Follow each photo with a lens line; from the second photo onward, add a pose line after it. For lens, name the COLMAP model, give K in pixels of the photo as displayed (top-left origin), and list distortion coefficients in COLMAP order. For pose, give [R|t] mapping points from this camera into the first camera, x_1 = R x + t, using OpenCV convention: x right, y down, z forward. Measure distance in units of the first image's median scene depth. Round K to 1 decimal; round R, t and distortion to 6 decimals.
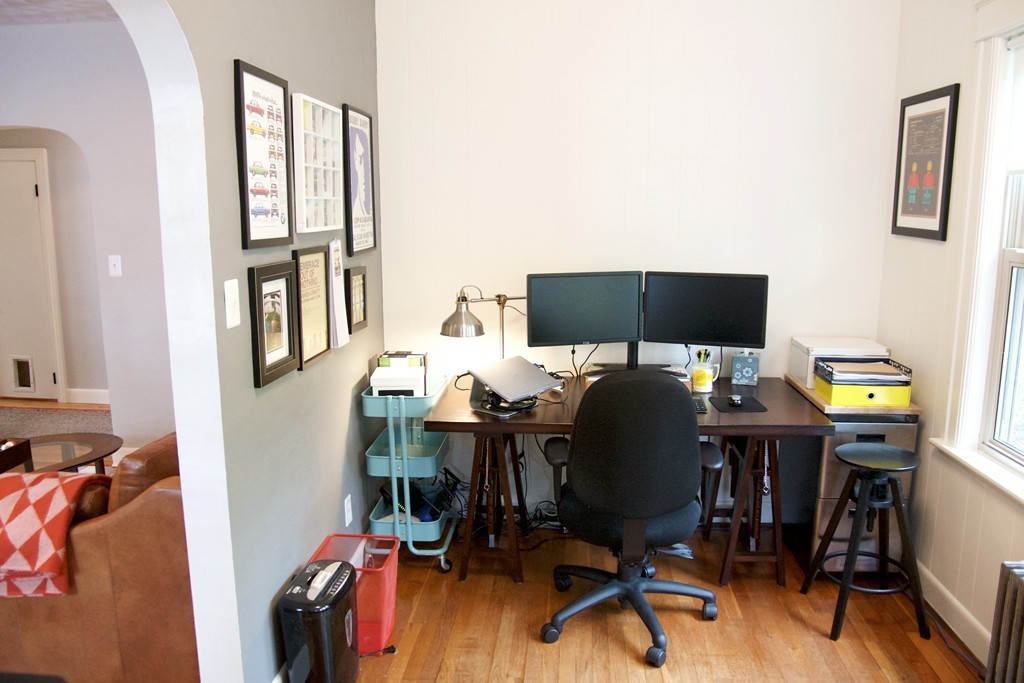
lens RADIAL K [[744.2, 0, 512.0], [0, 744.2, 341.5], [0, 0, 1]] dist [-0.128752, 0.082151]
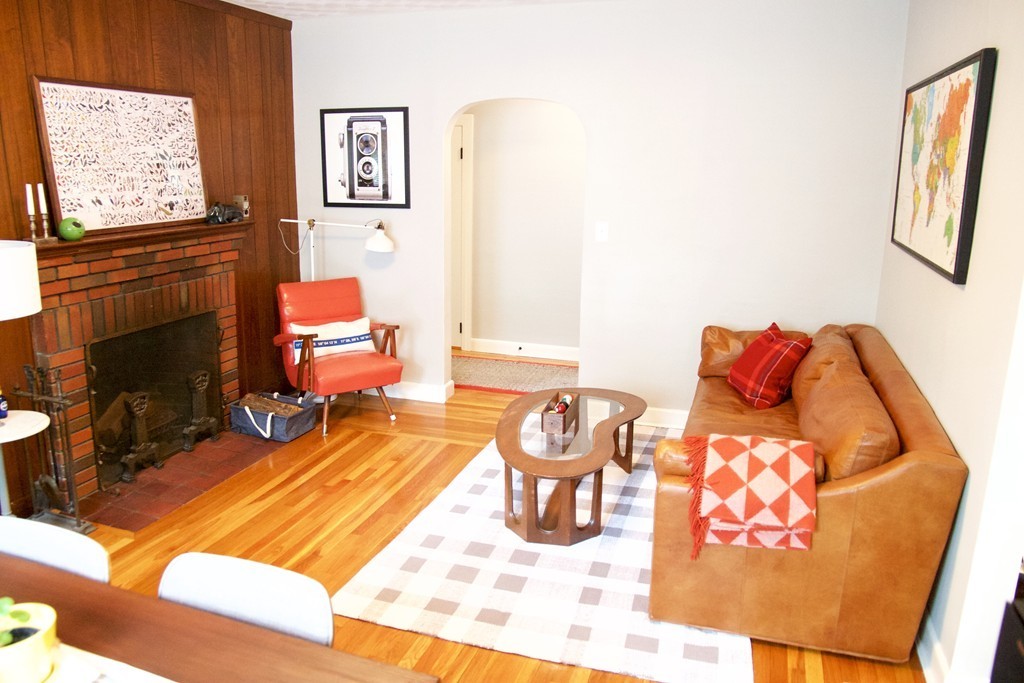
lens RADIAL K [[744.2, 0, 512.0], [0, 744.2, 341.5], [0, 0, 1]] dist [-0.128752, 0.082151]
pose [[0.970809, 0.060468, -0.232108, -0.827285], [-0.045570, 0.996574, 0.069024, -0.023052], [0.235486, -0.056432, 0.970238, -0.181615]]
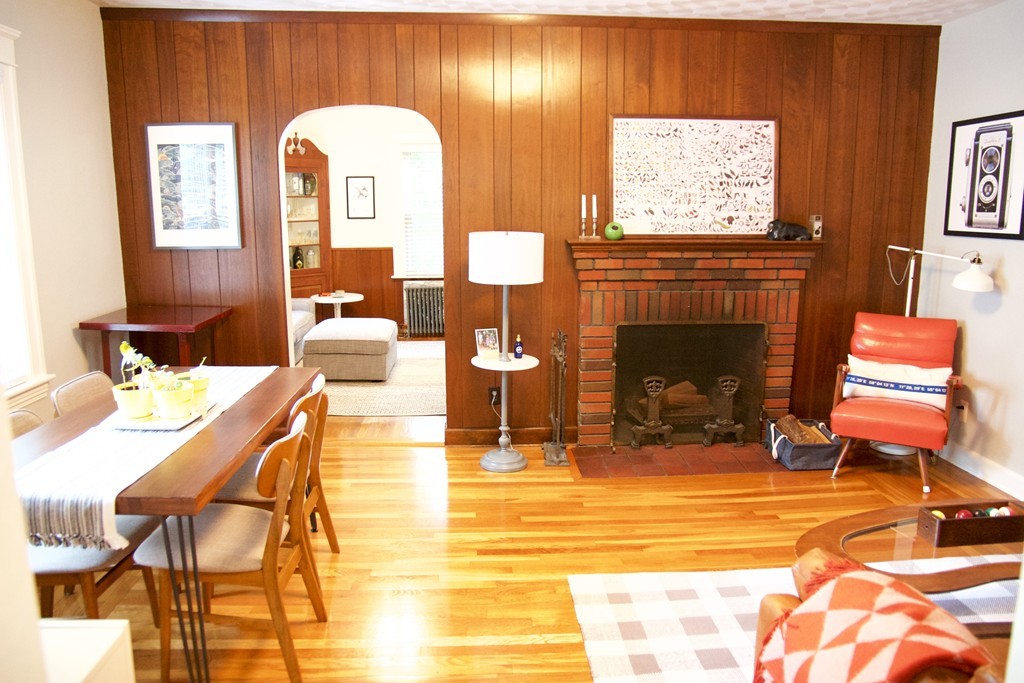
lens RADIAL K [[744.2, 0, 512.0], [0, 744.2, 341.5], [0, 0, 1]] dist [-0.128752, 0.082151]
pose [[0.126614, 0.172693, -0.976804, -0.137730], [-0.163136, 0.974946, 0.151218, -0.082176], [0.978445, 0.140206, 0.151614, 0.572037]]
